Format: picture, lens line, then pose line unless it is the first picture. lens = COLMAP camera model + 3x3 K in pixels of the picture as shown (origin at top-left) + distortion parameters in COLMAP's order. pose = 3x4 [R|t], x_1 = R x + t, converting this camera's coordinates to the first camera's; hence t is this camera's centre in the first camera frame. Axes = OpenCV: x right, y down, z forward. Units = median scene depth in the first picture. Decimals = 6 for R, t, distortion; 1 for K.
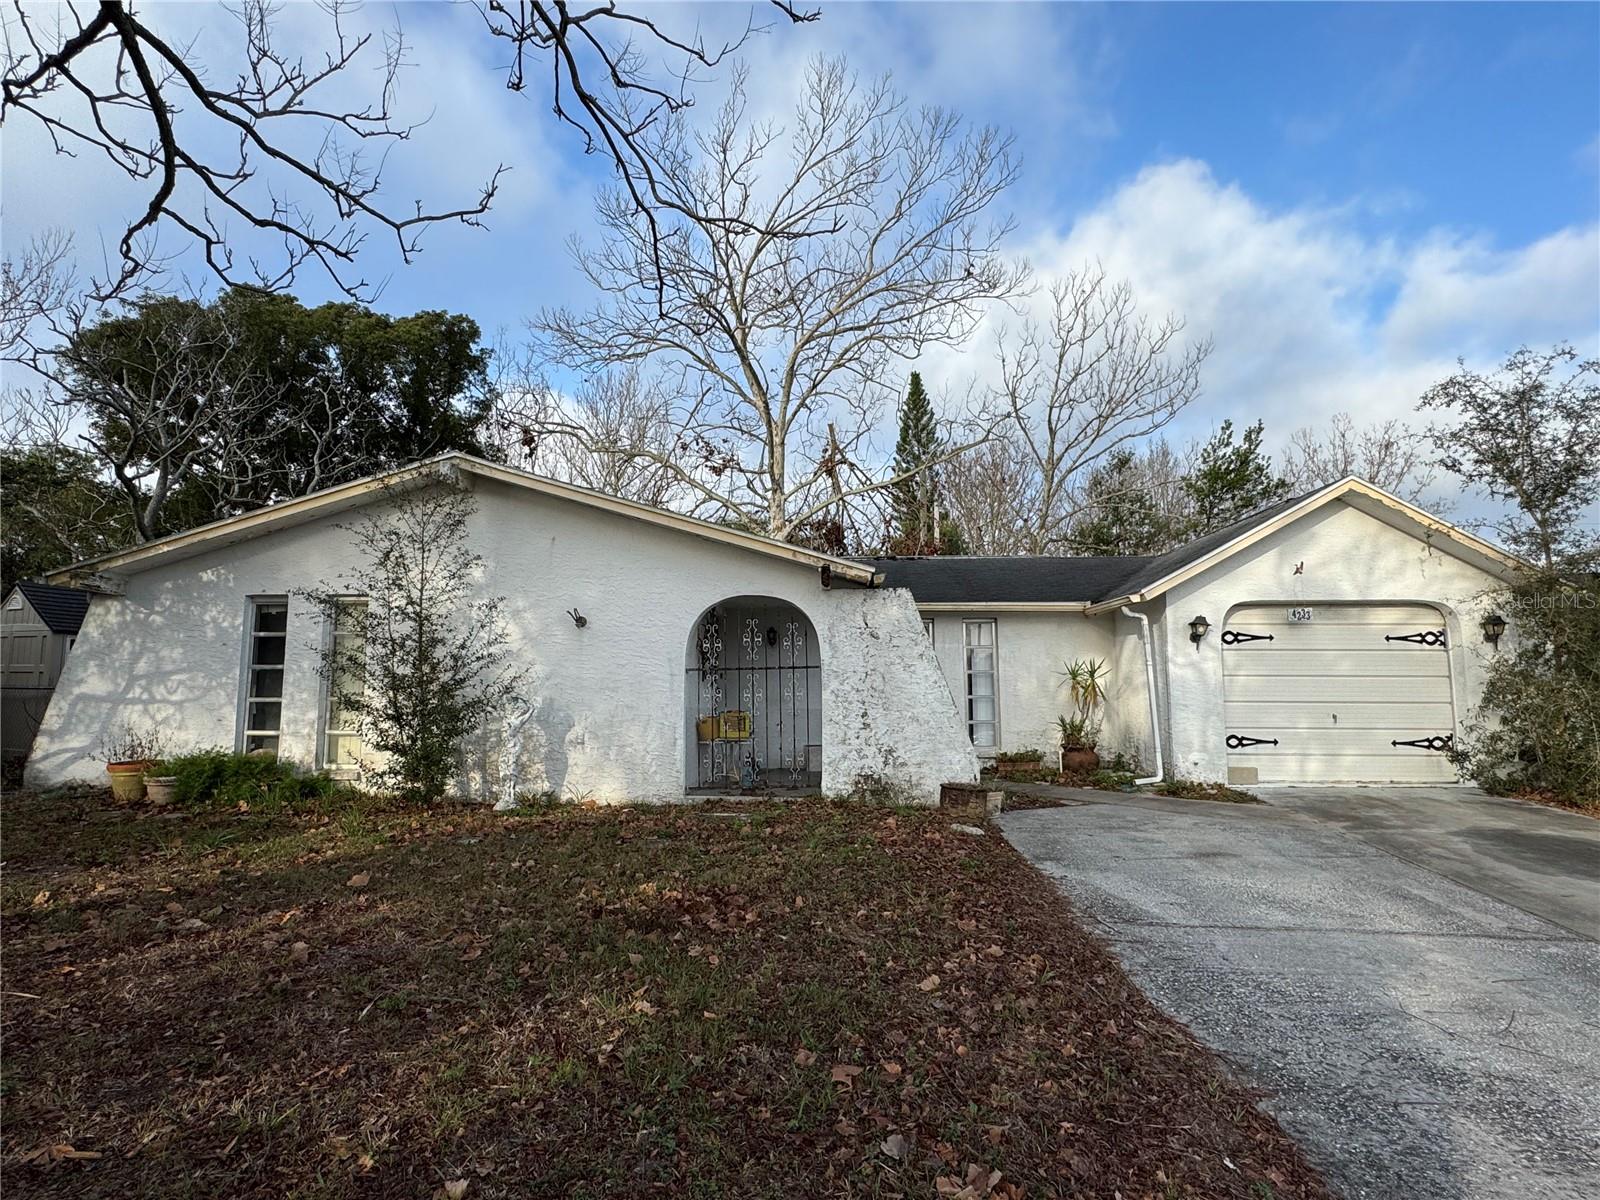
lens RADIAL K [[855.7, 0, 797.6], [0, 855.7, 597.0], [0, 0, 1]] dist [-0.000582, -0.000714]
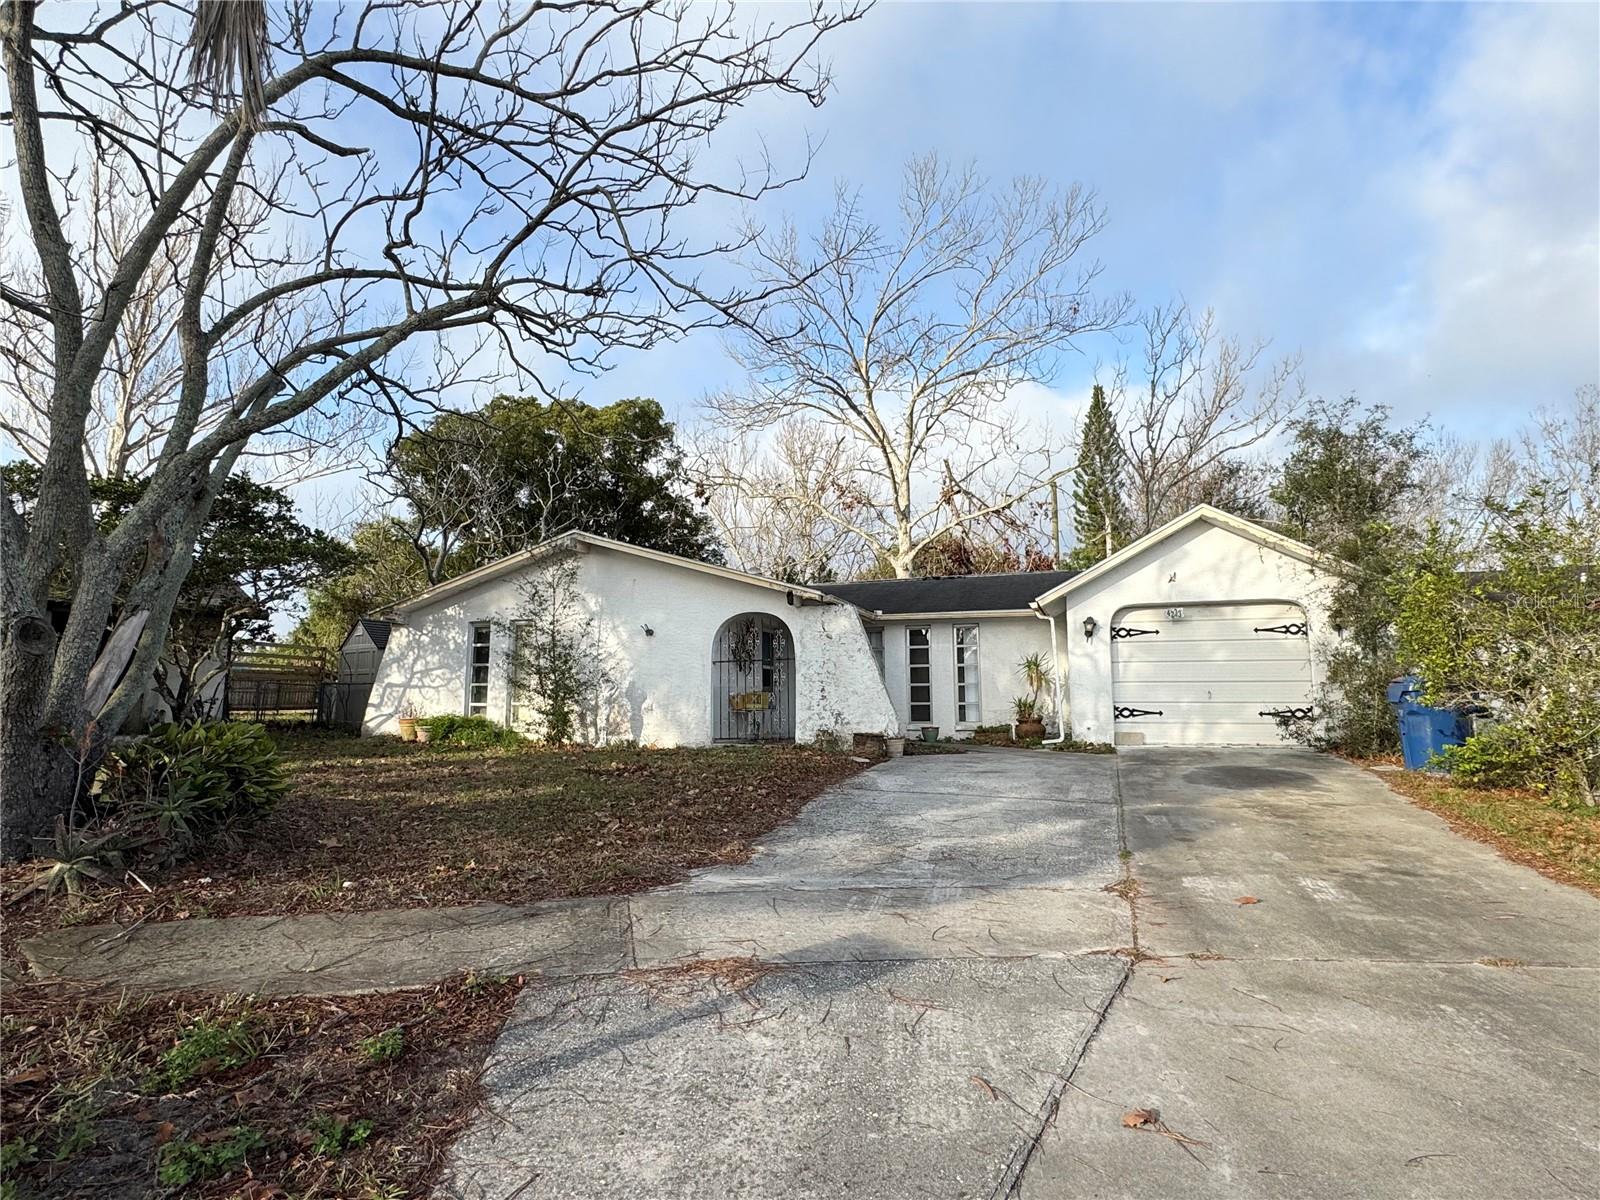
lens RADIAL K [[856.4, 0, 799.5], [0, 856.4, 592.6], [0, 0, 1]] dist [0.000419, -0.000542]
pose [[0.960310, -0.038326, -0.276288, 0.436933], [0.031526, 0.999082, -0.029014, 0.009813], [0.277147, 0.019152, 0.960637, -0.425486]]
